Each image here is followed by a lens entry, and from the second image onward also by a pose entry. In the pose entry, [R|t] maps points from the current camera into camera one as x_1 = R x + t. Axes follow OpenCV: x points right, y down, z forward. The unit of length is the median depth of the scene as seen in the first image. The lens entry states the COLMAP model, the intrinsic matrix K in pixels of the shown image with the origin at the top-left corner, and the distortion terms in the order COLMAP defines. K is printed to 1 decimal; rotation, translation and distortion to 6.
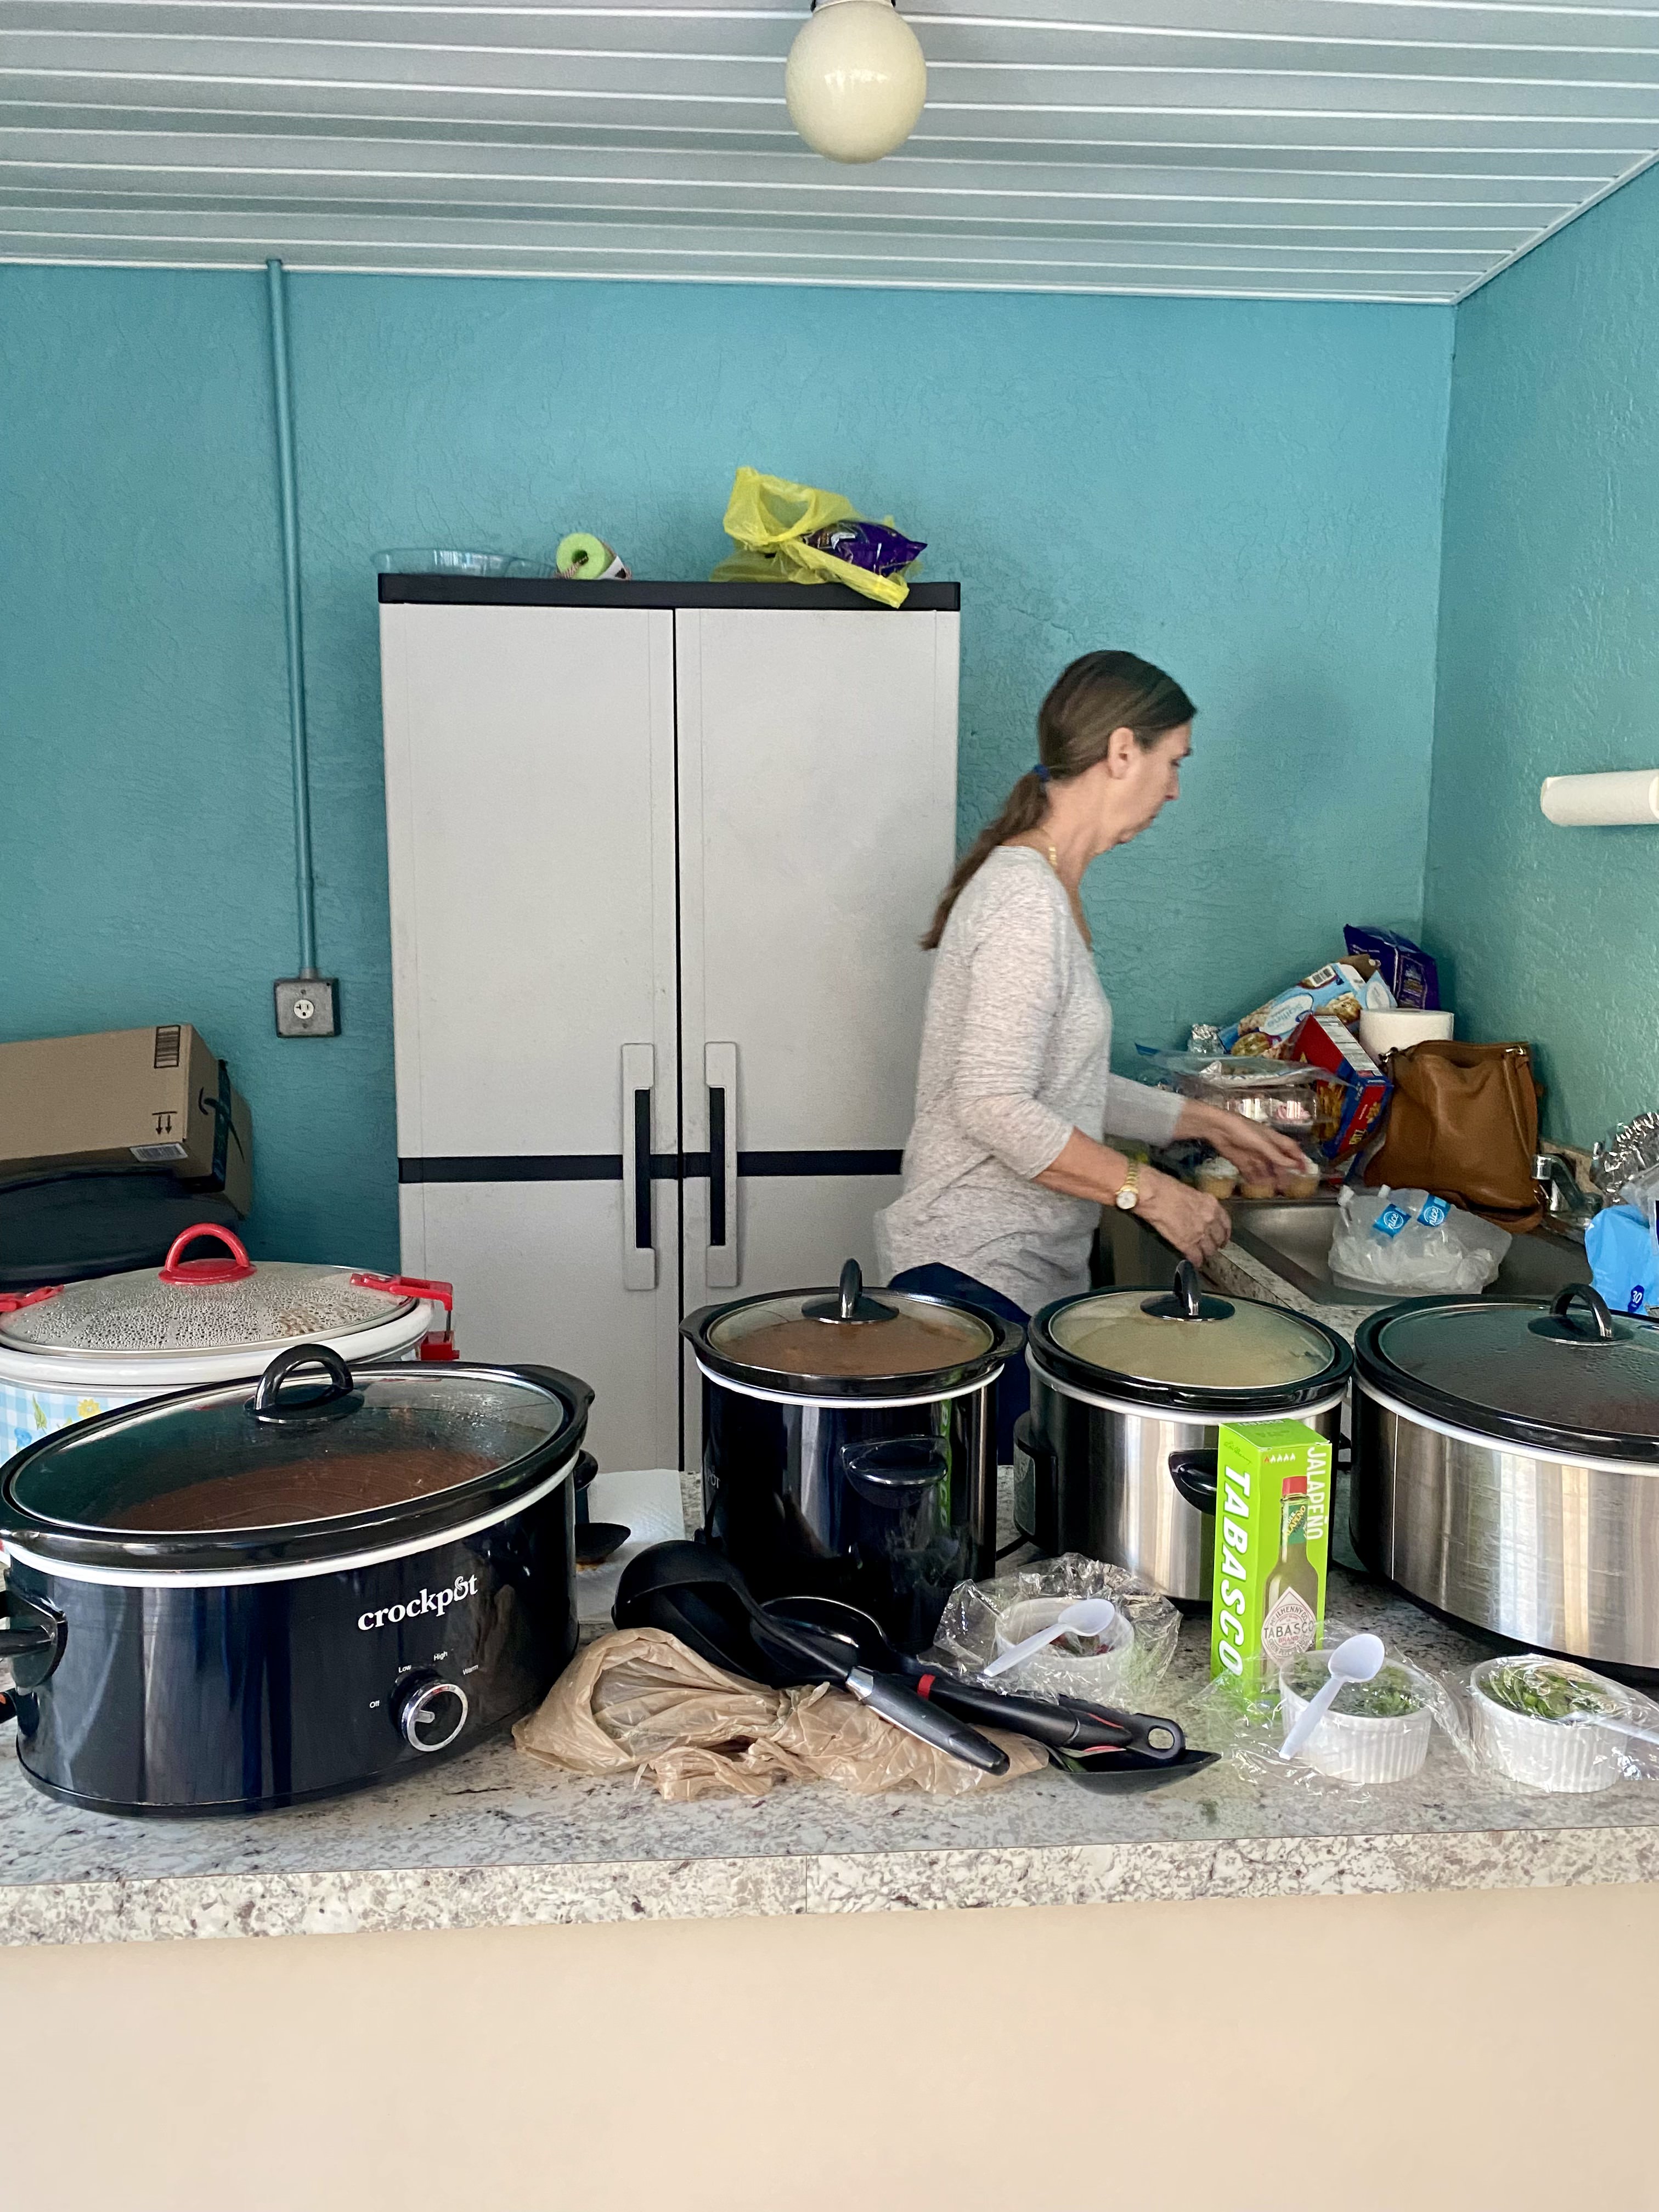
lens RADIAL K [[1686.8, 0, 808.6], [0, 1686.8, 1093.3], [0, 0, 1]] dist [0.097278, -0.148551]
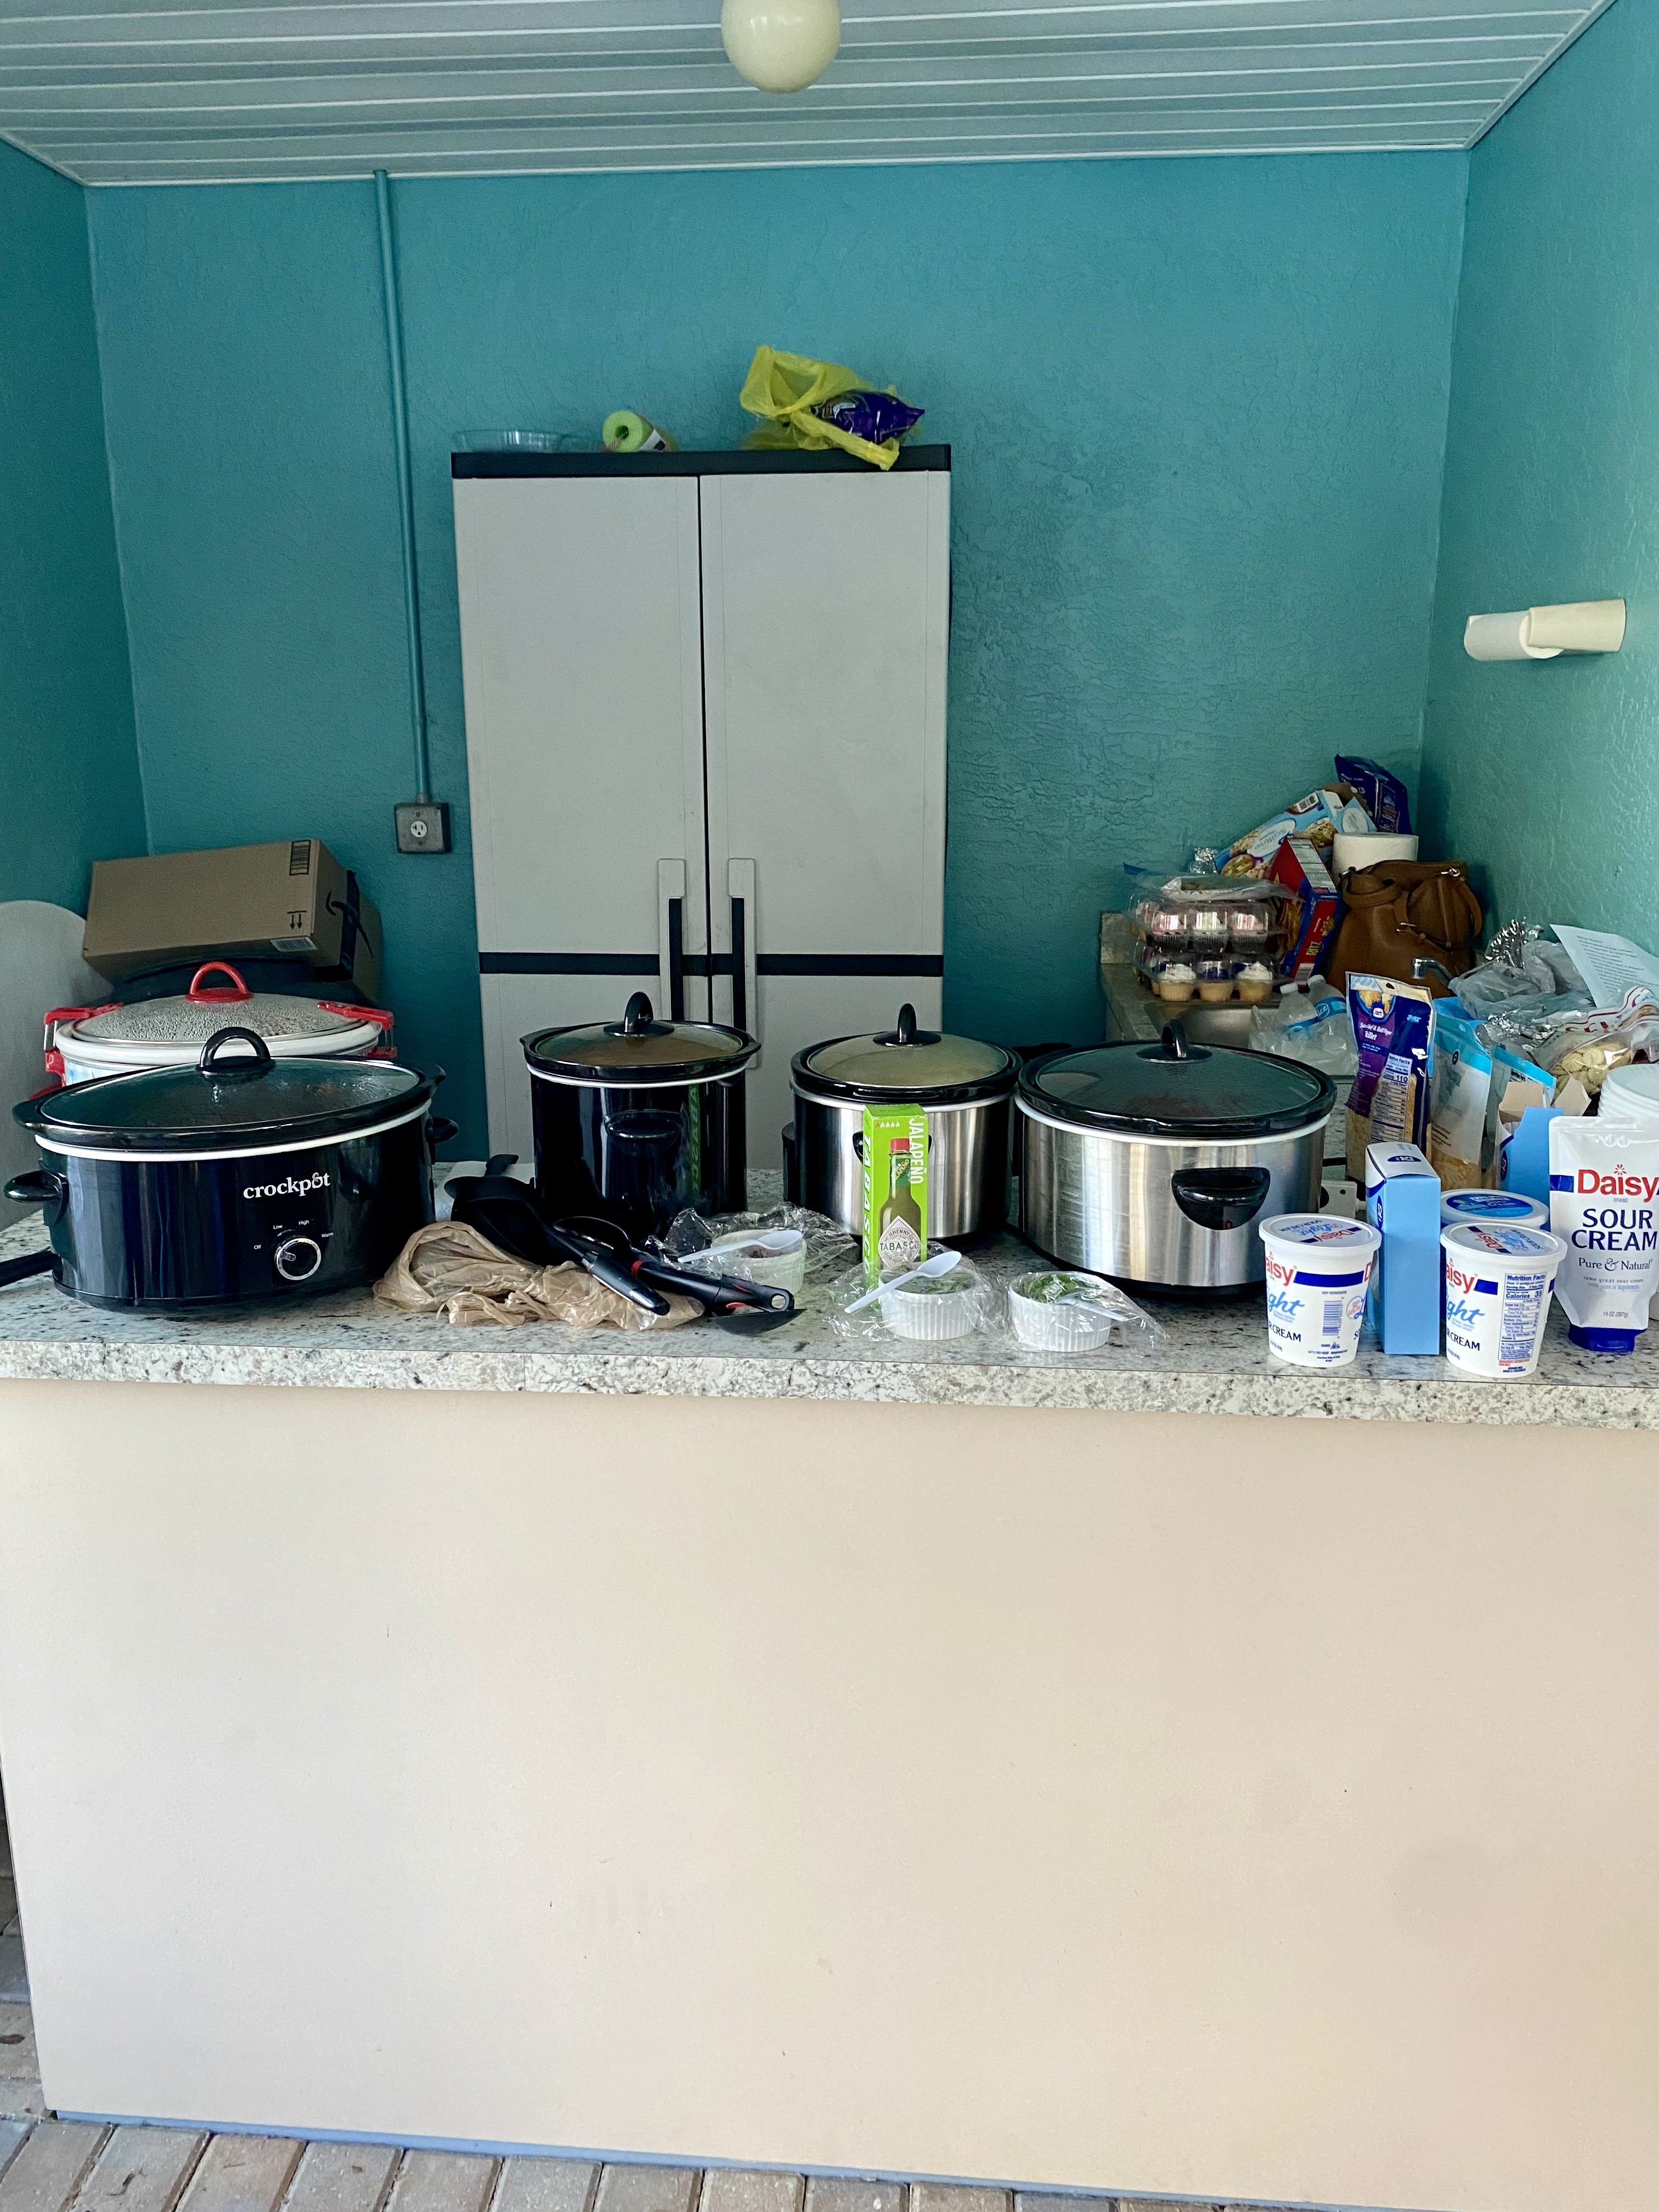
lens RADIAL K [[1721.2, 0, 829.5], [0, 1721.2, 1106.0], [0, 0, 1]] dist [0.097457, -0.125006]
pose [[0.988278, 0.028323, -0.150018, 0.199427], [-0.014253, 0.995466, 0.094046, 0.028626], [0.152001, -0.090805, 0.984200, -0.190571]]
